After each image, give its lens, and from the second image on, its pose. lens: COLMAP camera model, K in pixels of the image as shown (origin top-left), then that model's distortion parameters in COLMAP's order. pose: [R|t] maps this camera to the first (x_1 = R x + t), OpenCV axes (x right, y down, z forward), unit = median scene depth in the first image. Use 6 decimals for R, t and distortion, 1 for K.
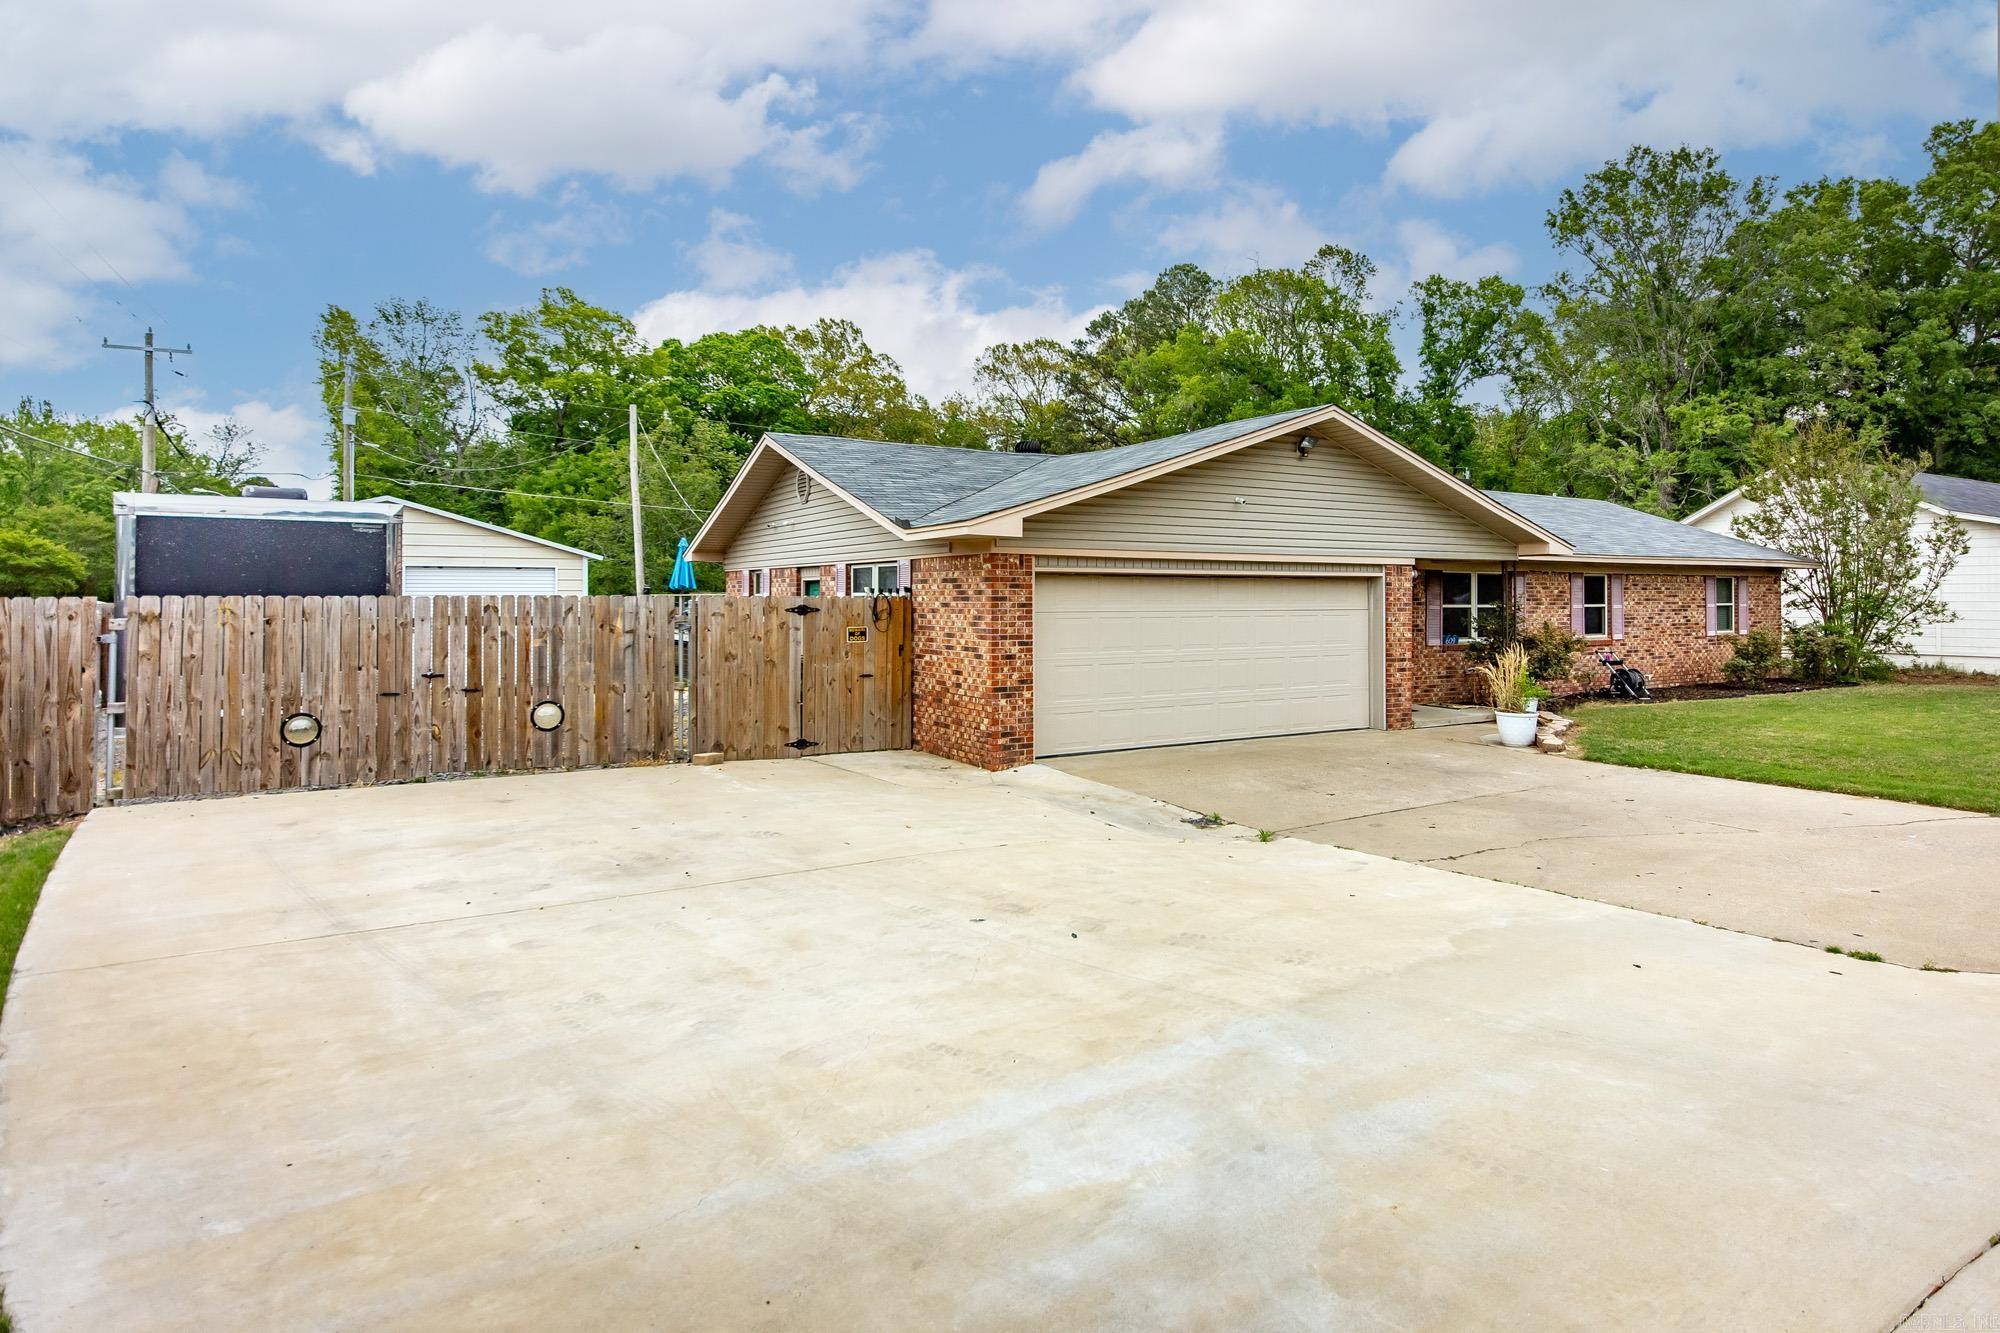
lens RADIAL K [[1062.7, 0, 1048.0], [0, 1062.7, 599.8], [0, 0, 1]] dist [0.002756, -0.000742]
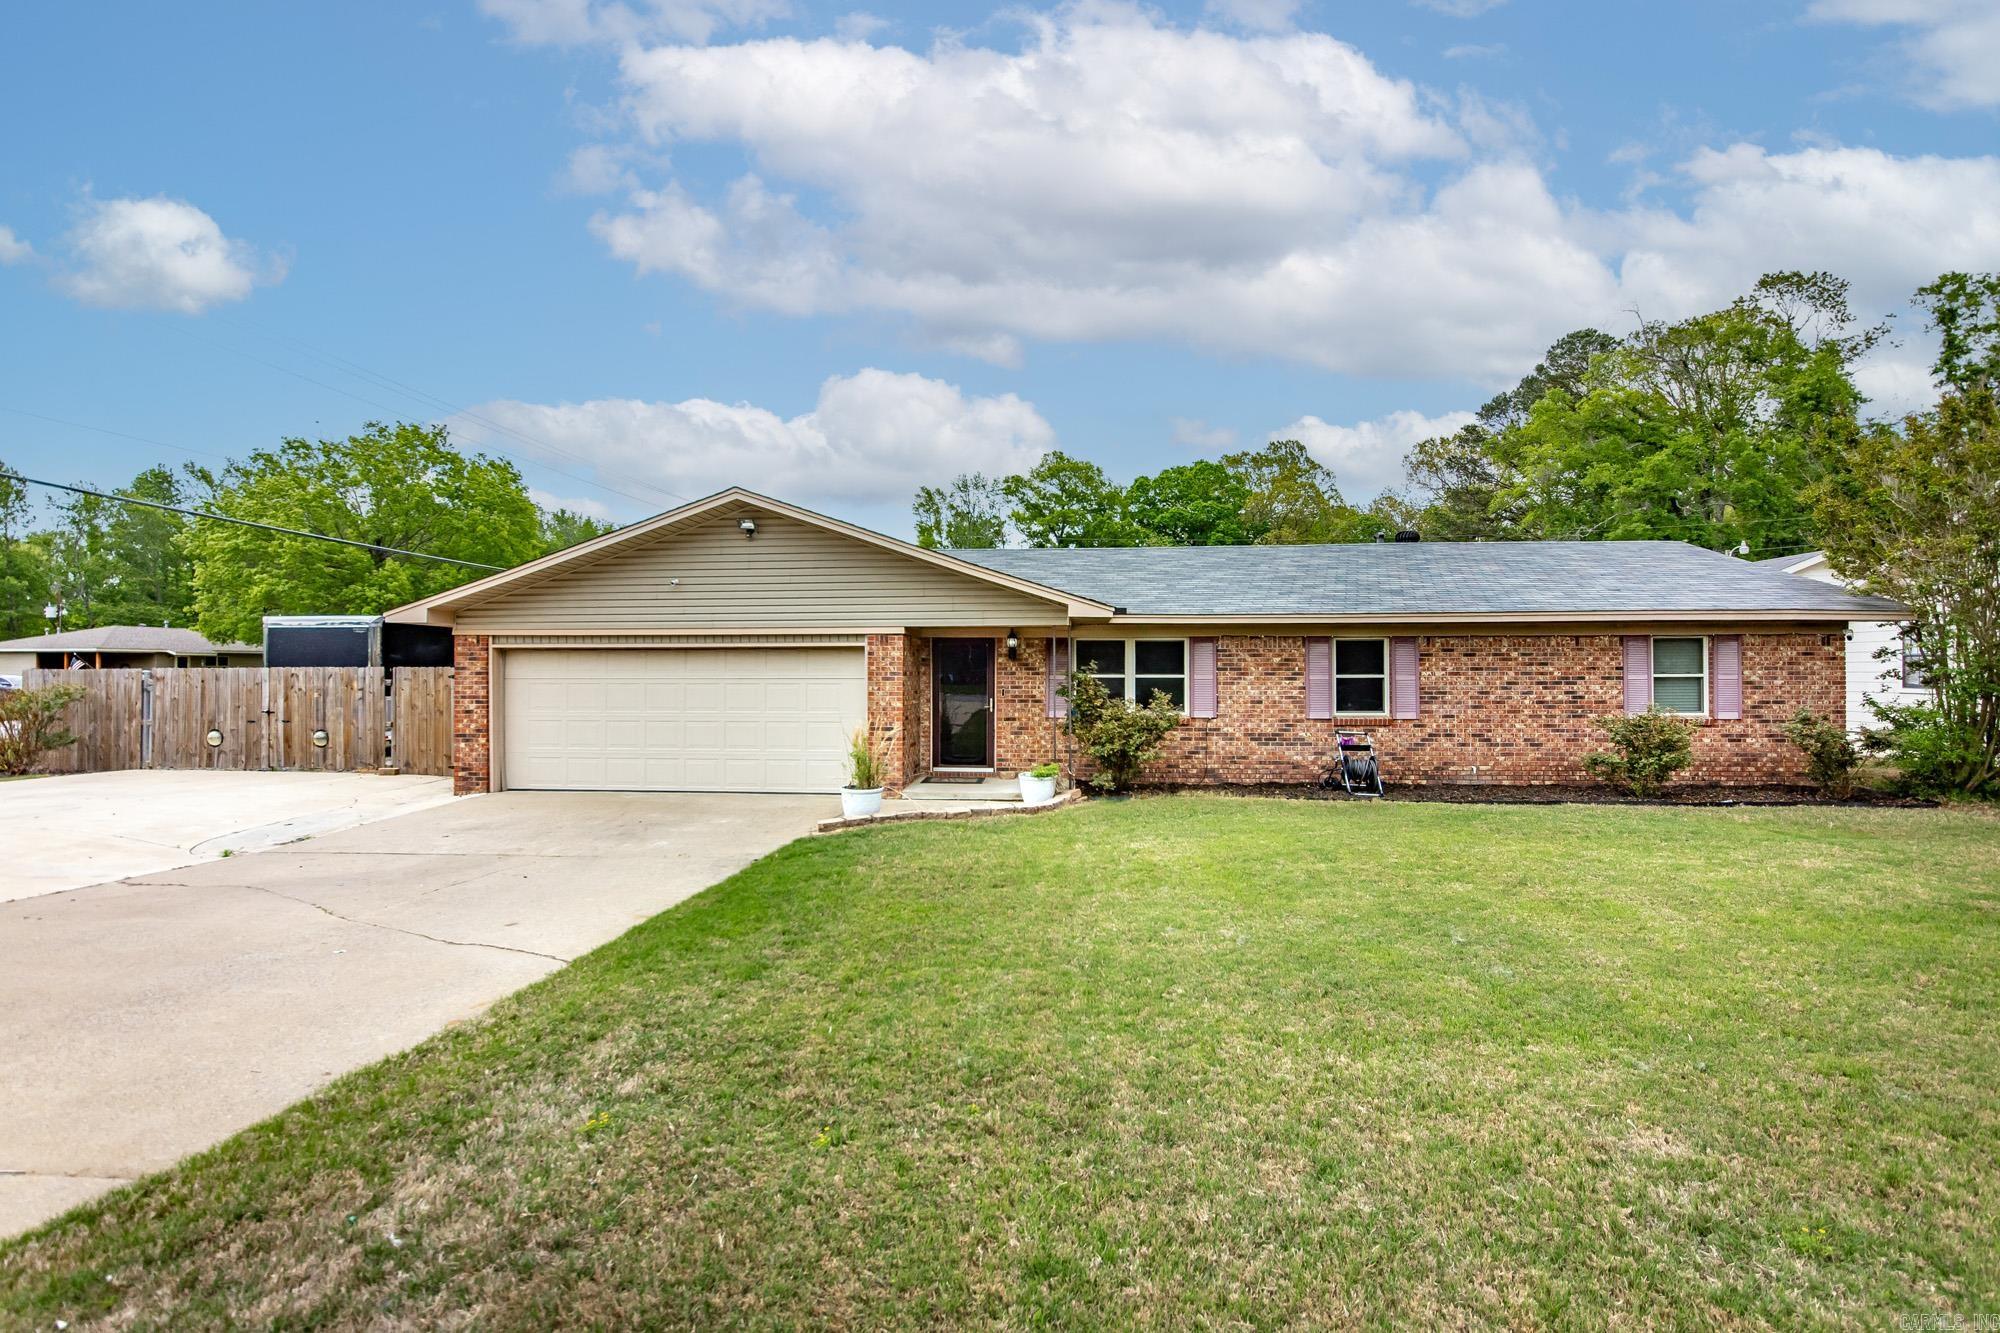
lens RADIAL K [[840.1, 0, 1006.0], [0, 840.1, 660.4], [0, 0, 1]] dist [-0.018300, 0.002158]
pose [[0.808112, -0.009559, -0.588951, 0.869815], [0.000014, 0.999869, -0.016210, 0.004661], [0.589029, 0.013091, 0.808006, 0.417243]]
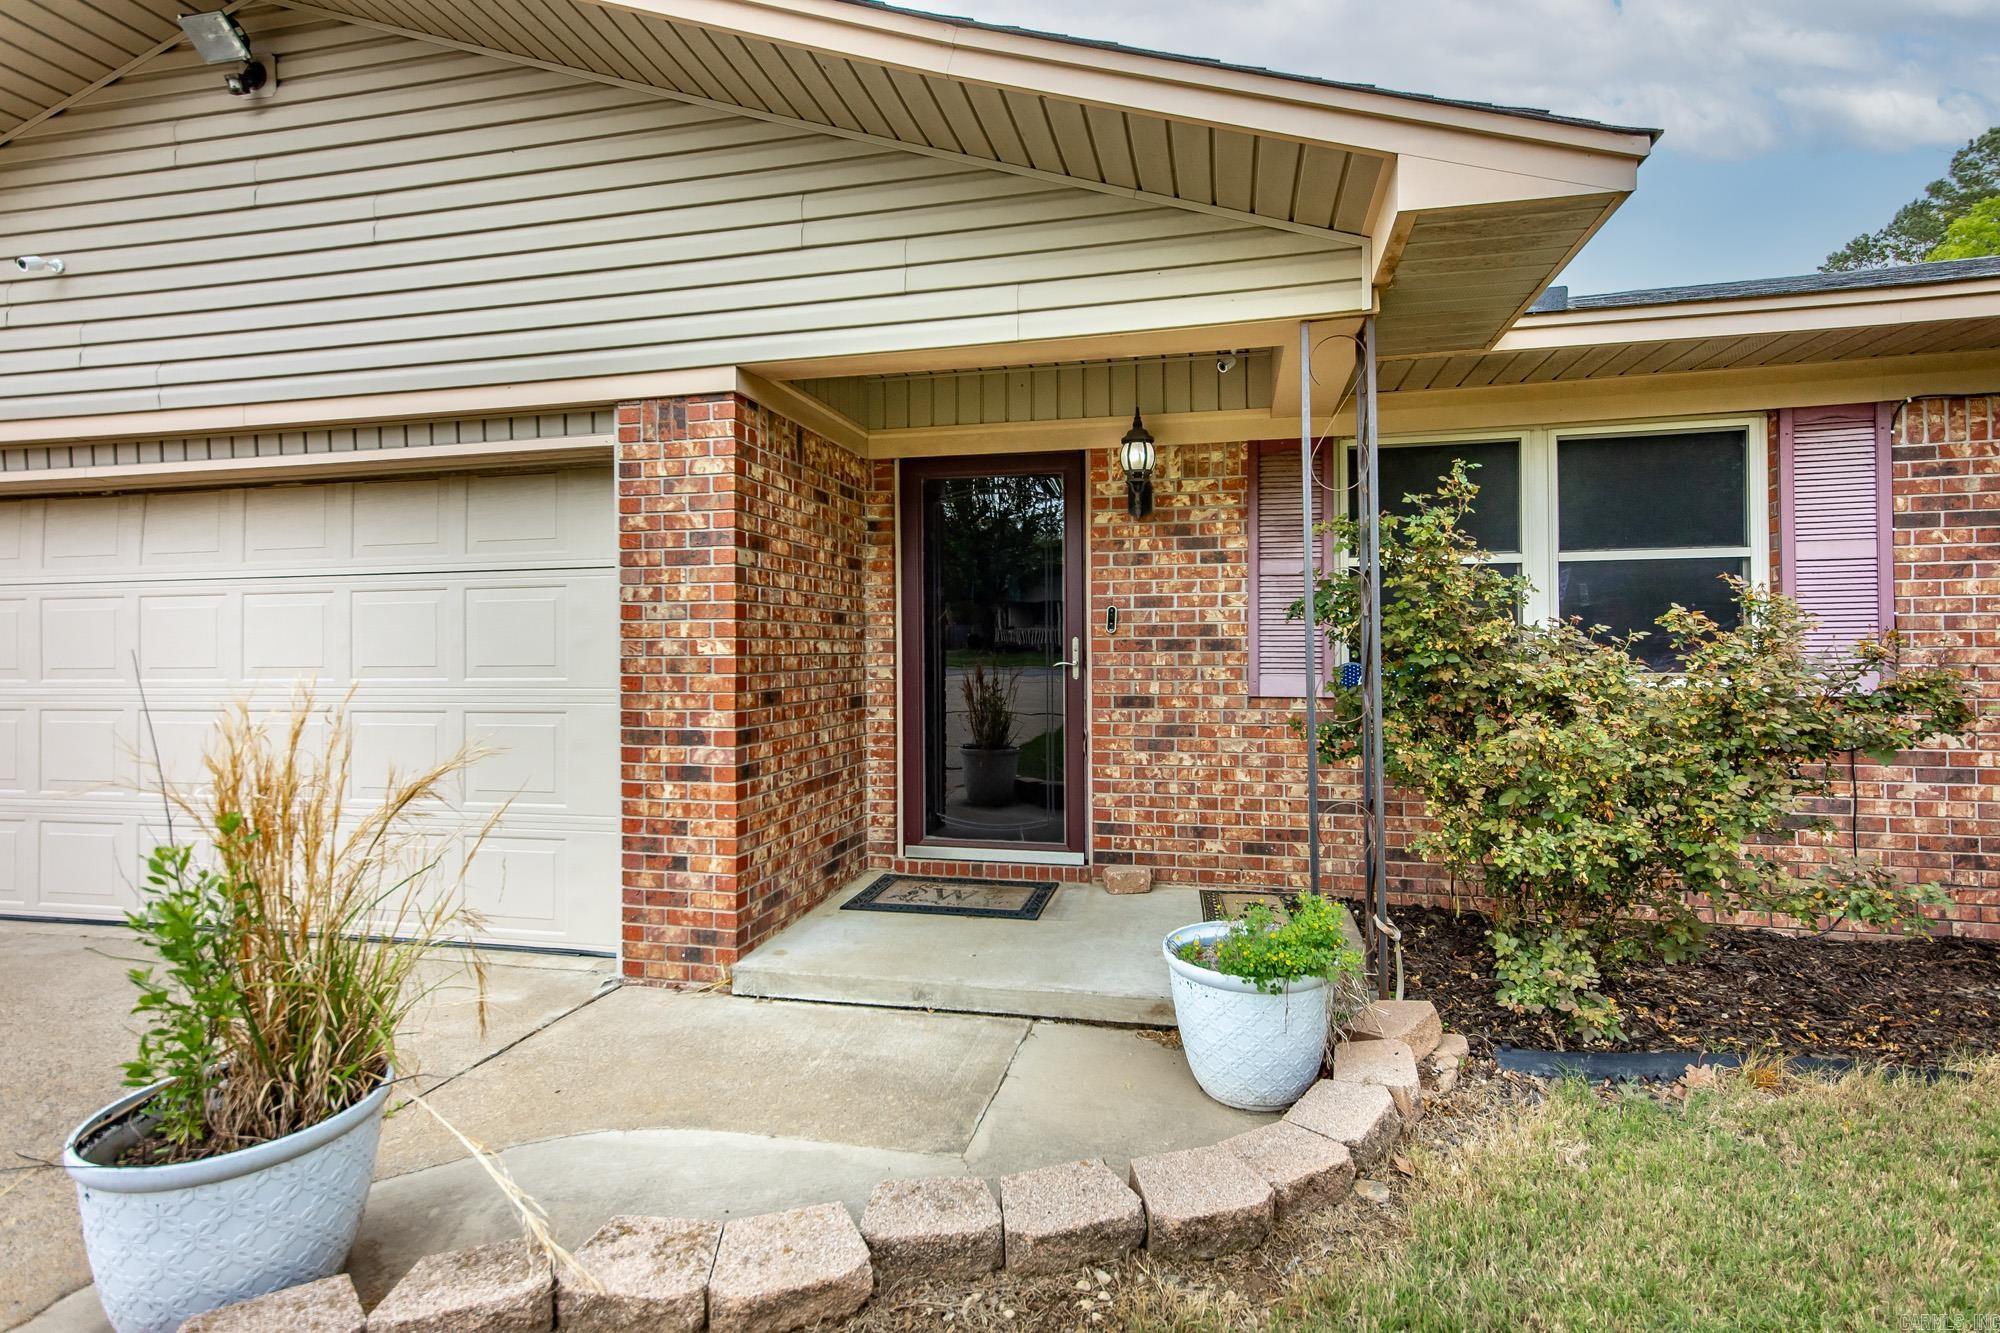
lens RADIAL K [[945.9, 0, 1011.8], [0, 945.9, 647.2], [0, 0, 1]] dist [0.003932, 0.000418]
pose [[0.715698, -0.009097, -0.698350, 0.555826], [0.008045, 0.999956, -0.004781, 0.033865], [0.698363, -0.002197, 0.715740, 0.862944]]
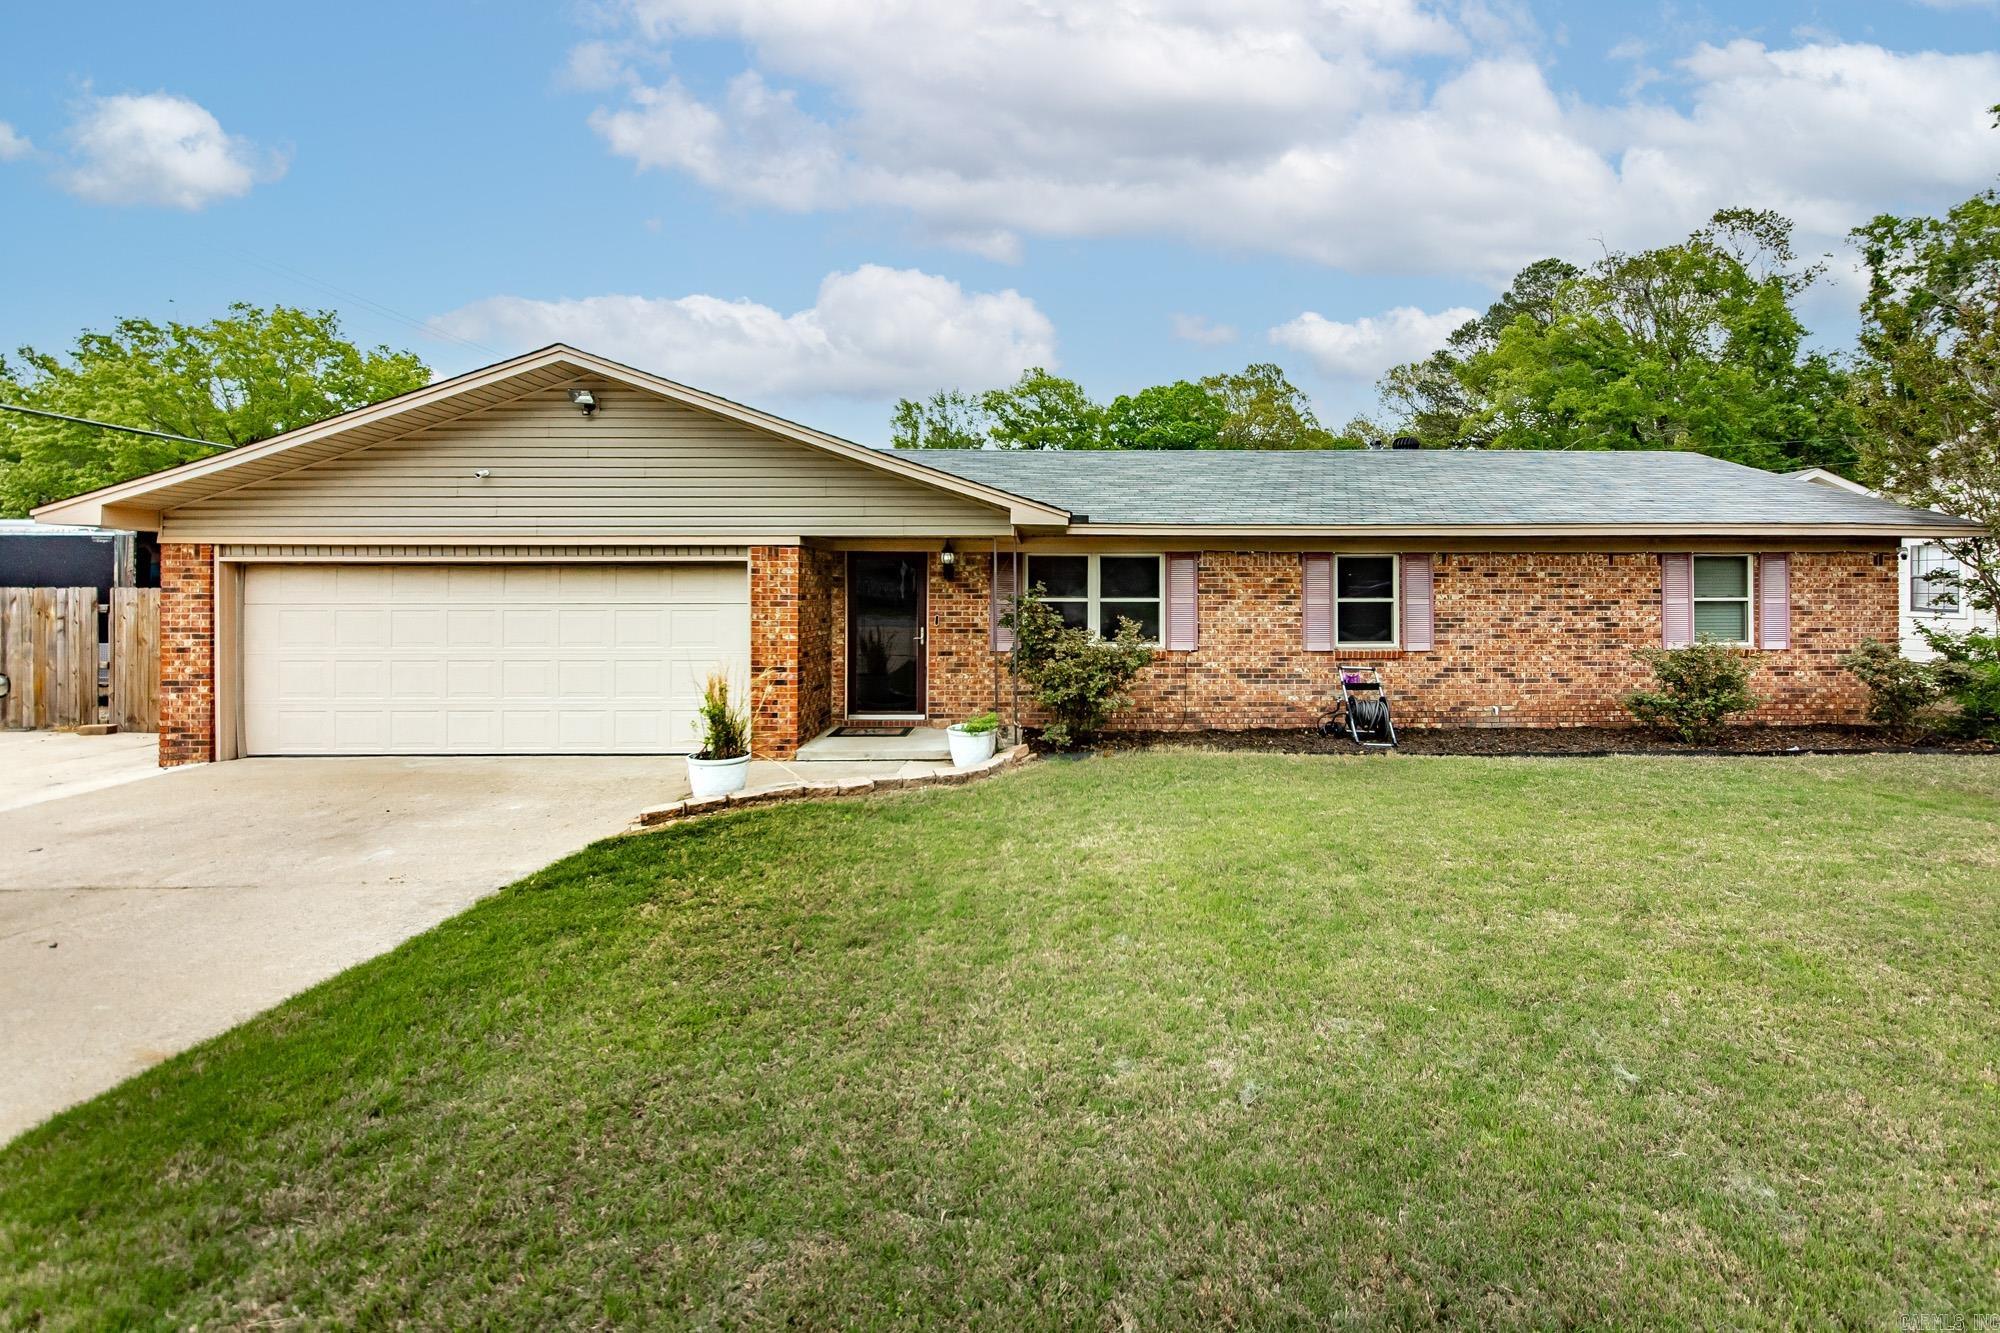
lens RADIAL K [[835.6, 0, 1078.1], [0, 835.6, 582.7], [0, 0, 1]] dist [-0.007658, 0.003567]
pose [[0.866110, -0.006710, -0.499809, 0.804482], [-0.000105, 0.999907, -0.013606, 0.002002], [0.499854, 0.011837, 0.866029, 0.573368]]
